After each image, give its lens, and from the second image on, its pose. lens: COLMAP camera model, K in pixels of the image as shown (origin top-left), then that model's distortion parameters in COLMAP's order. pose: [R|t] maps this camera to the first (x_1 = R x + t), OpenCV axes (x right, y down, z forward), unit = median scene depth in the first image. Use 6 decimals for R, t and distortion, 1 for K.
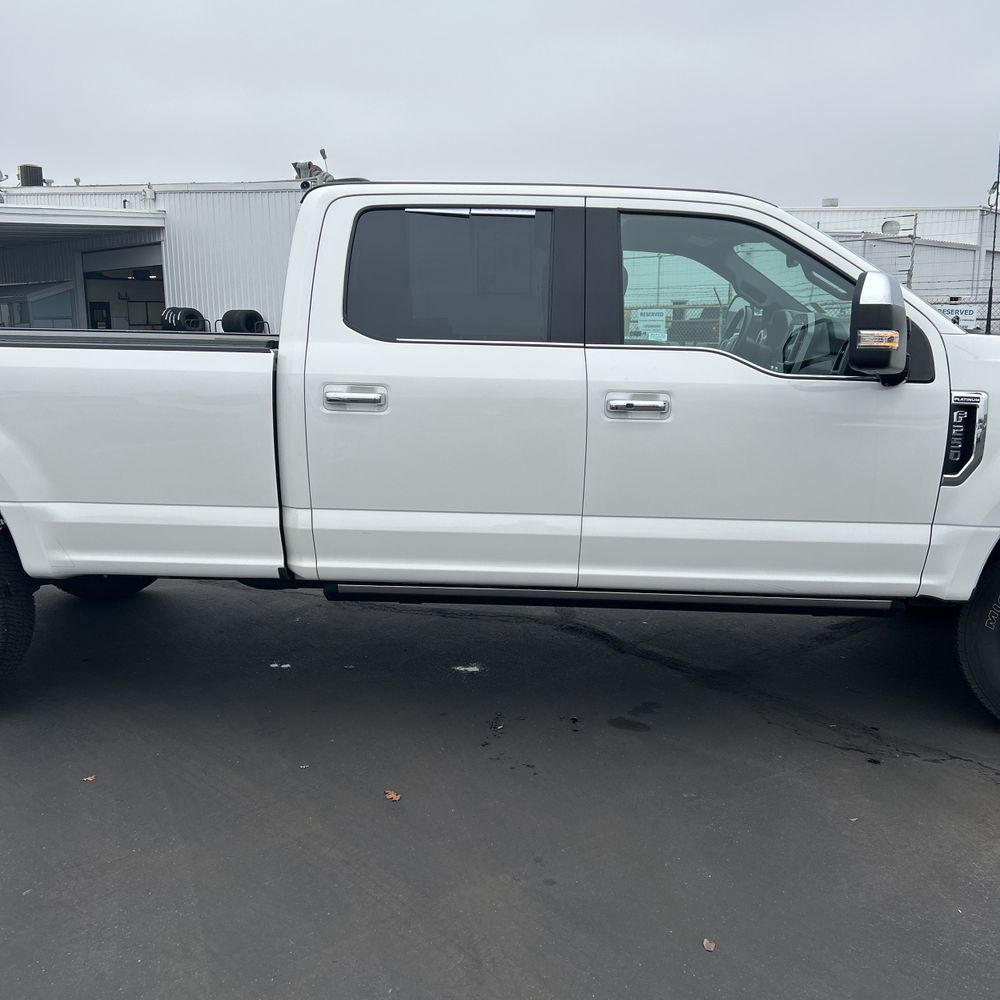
lens RADIAL K [[1005.4, 0, 488.4], [0, 1005.4, 528.6], [0, 0, 1]] dist [0.029535, 0.000000]
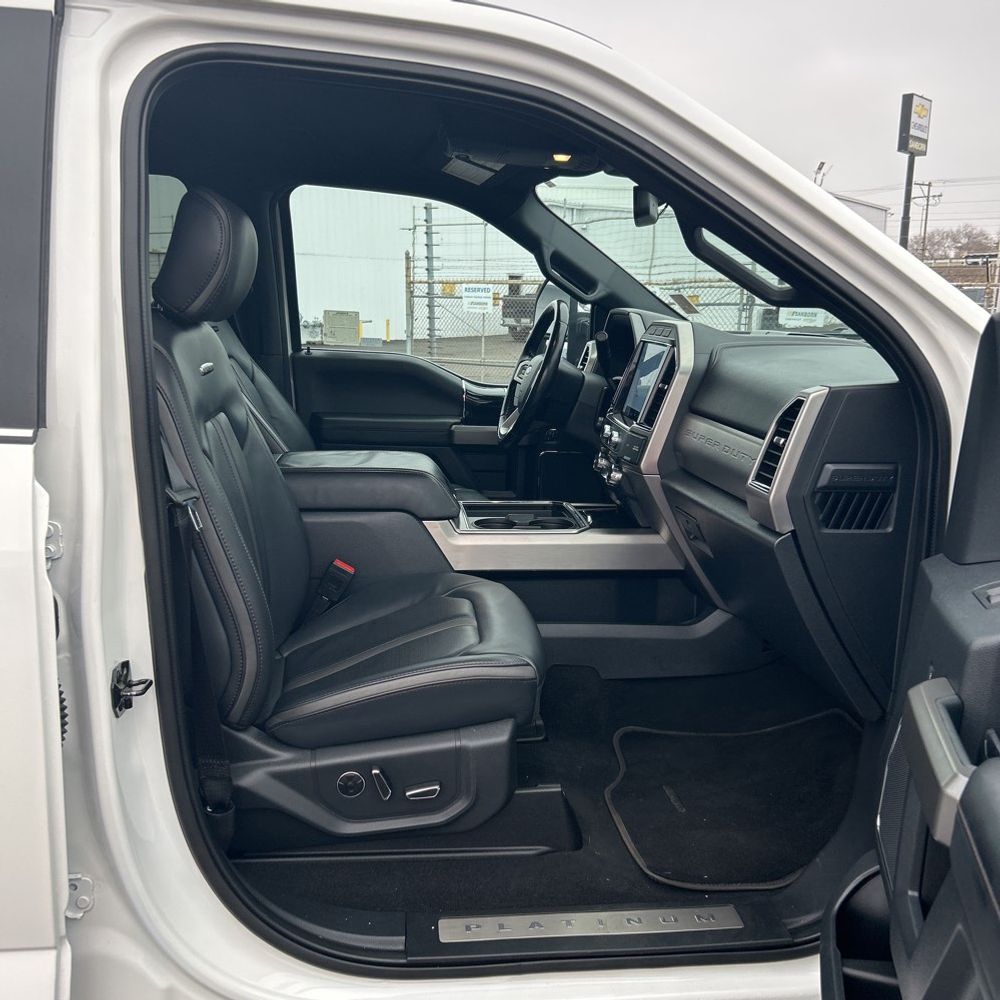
lens RADIAL K [[1005.4, 0, 515.8], [0, 1005.4, 510.1], [0, 0, 1]] dist [0.029535, 0.000000]
pose [[0.984233, -0.019354, 0.175817, 0.183788], [0.017429, 0.999770, 0.012492, -0.155571], [-0.176018, -0.009231, 0.984344, 0.641615]]
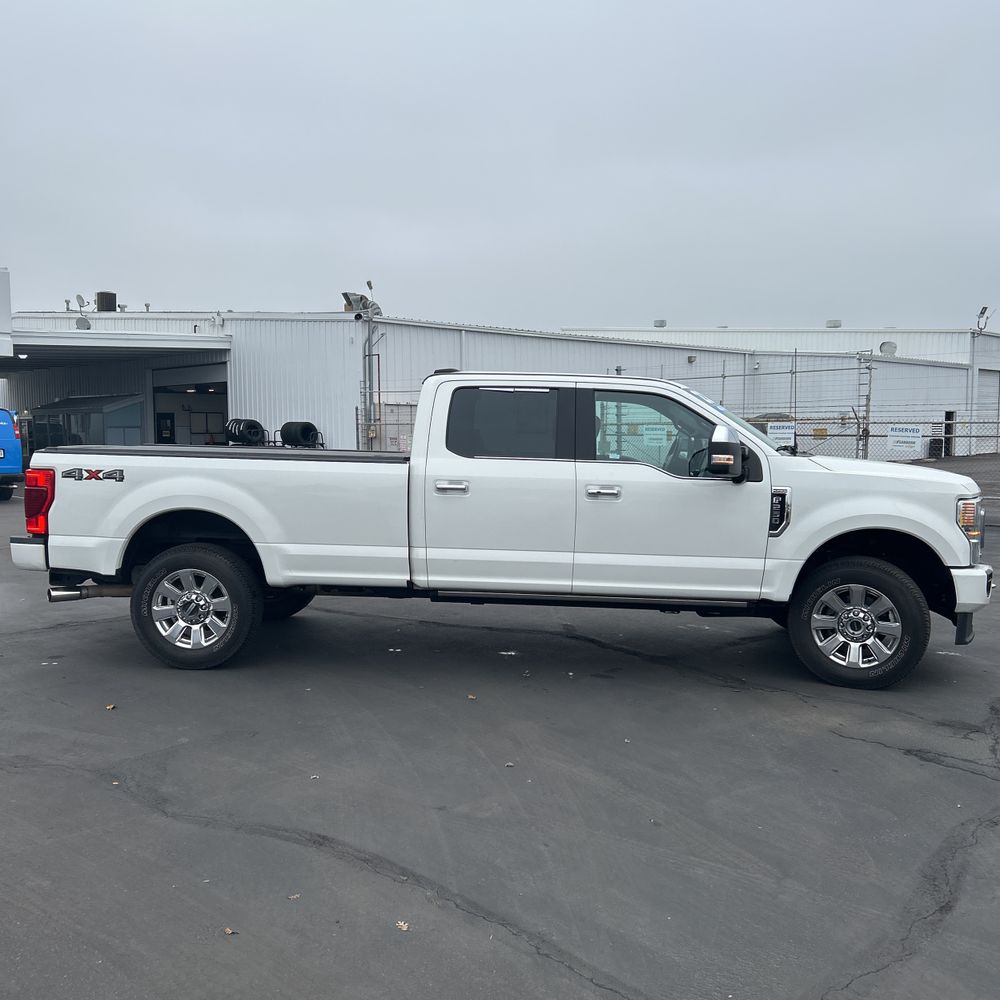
lens RADIAL K [[1005.4, 0, 483.5], [0, 1005.4, 520.5], [0, 0, 1]] dist [0.029535, 0.000000]
pose [[0.999567, 0.008466, -0.028167, -0.019864], [-0.011550, 0.993730, -0.111205, 0.129558], [0.027049, 0.111482, 0.993398, -0.796456]]
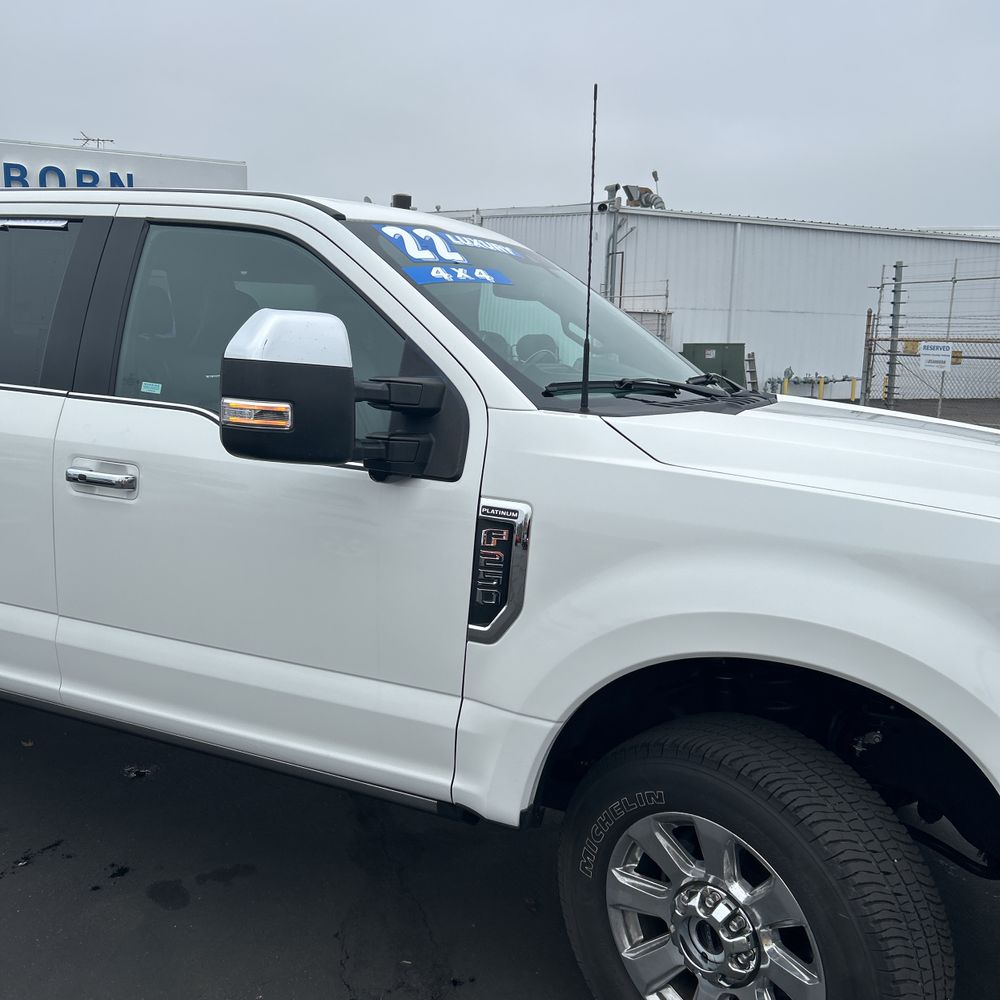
lens RADIAL K [[1005.4, 0, 492.1], [0, 1005.4, 501.6], [0, 0, 1]] dist [0.029535, 0.000000]
pose [[0.930343, 0.088181, -0.355929, 0.642199], [-0.104267, 0.994203, -0.026226, -0.108532], [0.351553, 0.061511, 0.934145, 0.380276]]
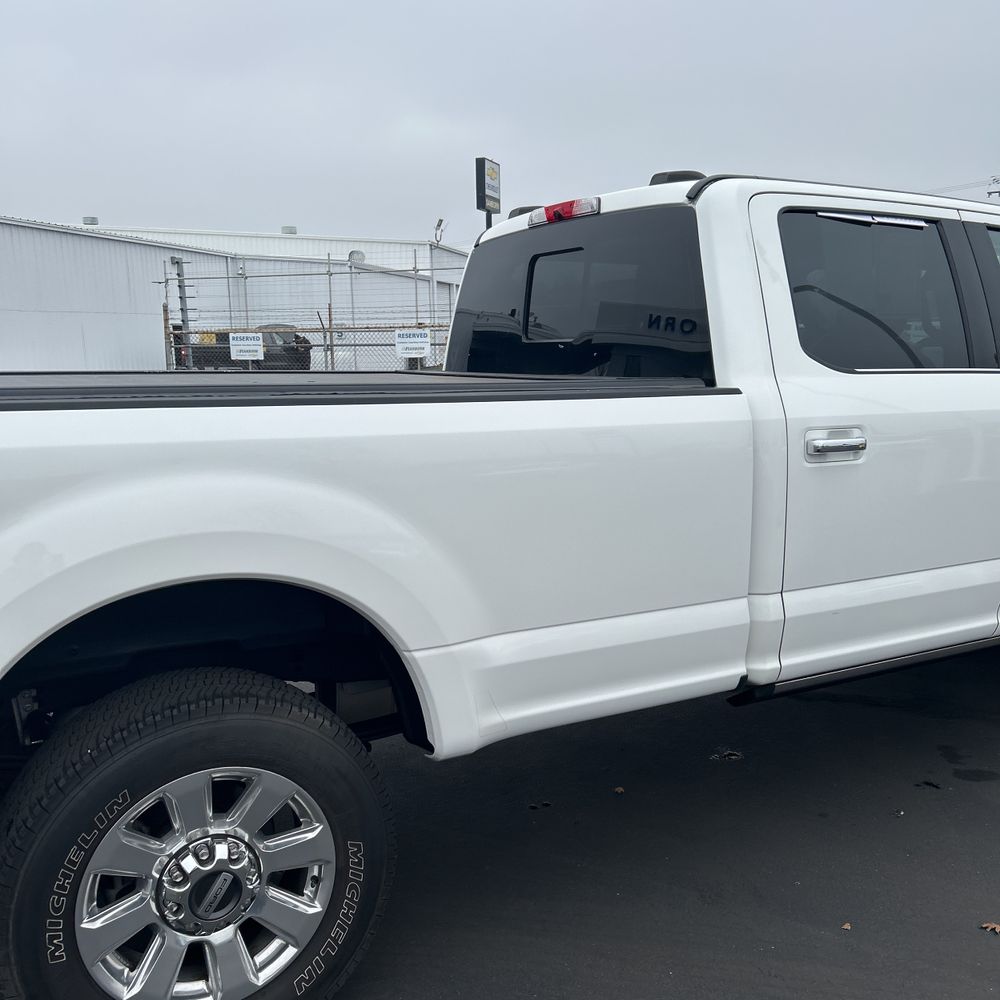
lens RADIAL K [[1005.4, 0, 483.7], [0, 1005.4, 513.4], [0, 0, 1]] dist [0.029535, 0.000000]
pose [[0.852586, -0.096885, 0.513527, -0.739888], [0.115704, 0.993273, -0.004702, -0.099528], [-0.509617, 0.063426, 0.858061, 0.439563]]
